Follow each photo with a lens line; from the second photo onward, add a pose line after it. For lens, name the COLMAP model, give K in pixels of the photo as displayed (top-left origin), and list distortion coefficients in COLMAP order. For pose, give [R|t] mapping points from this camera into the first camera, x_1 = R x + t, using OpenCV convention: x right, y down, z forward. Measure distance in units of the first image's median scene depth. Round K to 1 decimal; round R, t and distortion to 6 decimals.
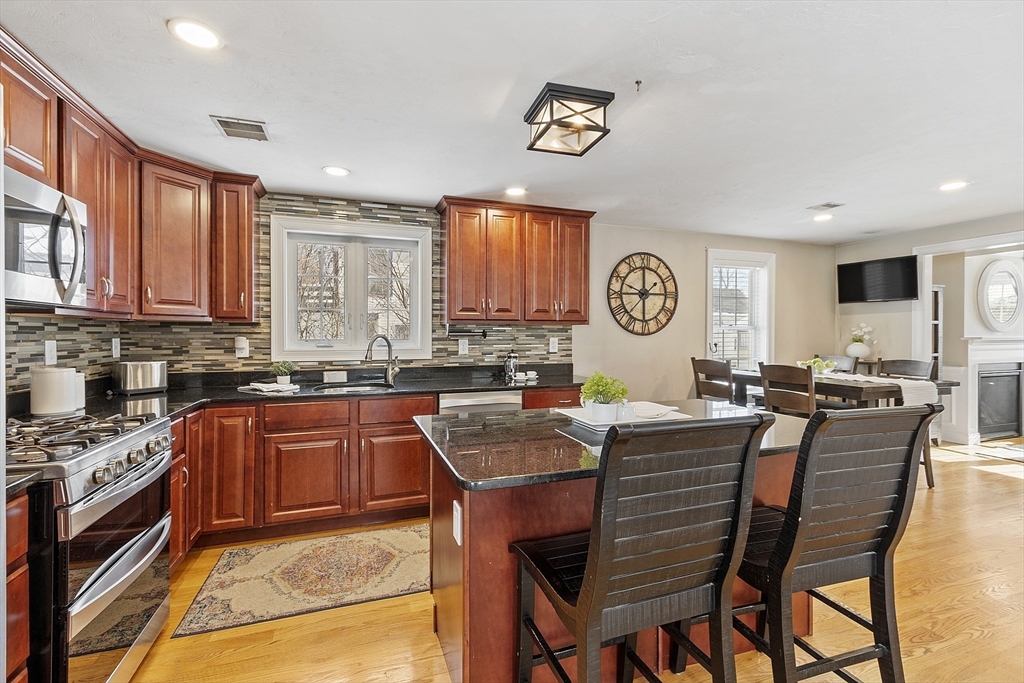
lens RADIAL K [[446.2, 0, 506.8], [0, 446.2, 335.3], [0, 0, 1]] dist [0.005239, -0.001915]
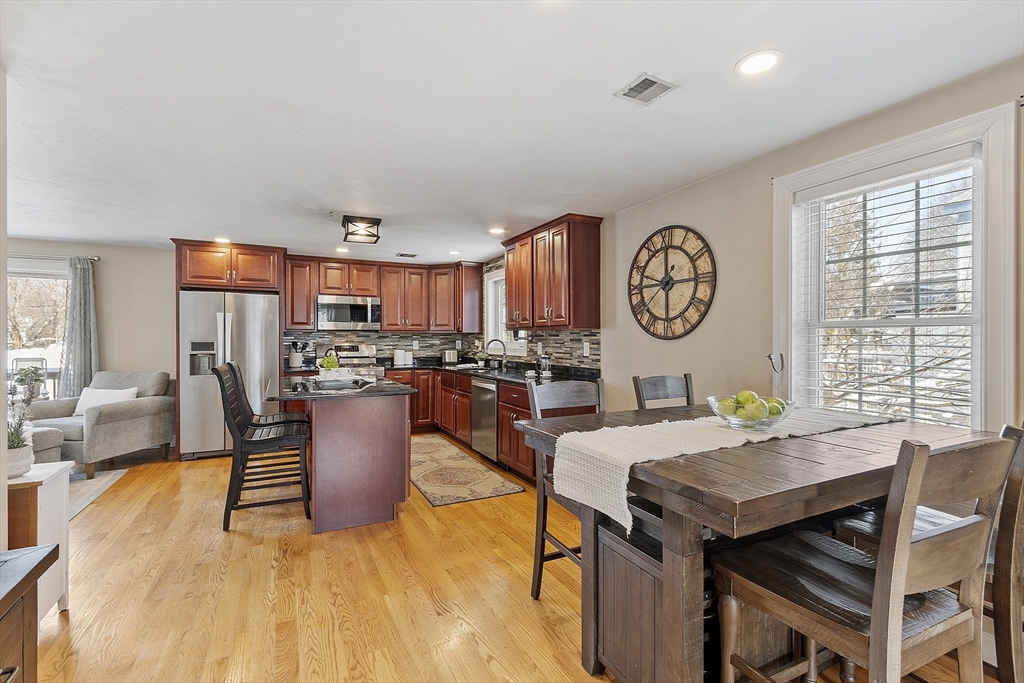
lens RADIAL K [[446.2, 0, 508.2], [0, 446.2, 343.5], [0, 0, 1]] dist [0.005239, -0.001915]
pose [[0.125818, 0.008478, -0.992017, 1.063565], [-0.003841, 0.999960, 0.008059, 0.001577], [0.992046, 0.002796, 0.125846, 0.687665]]
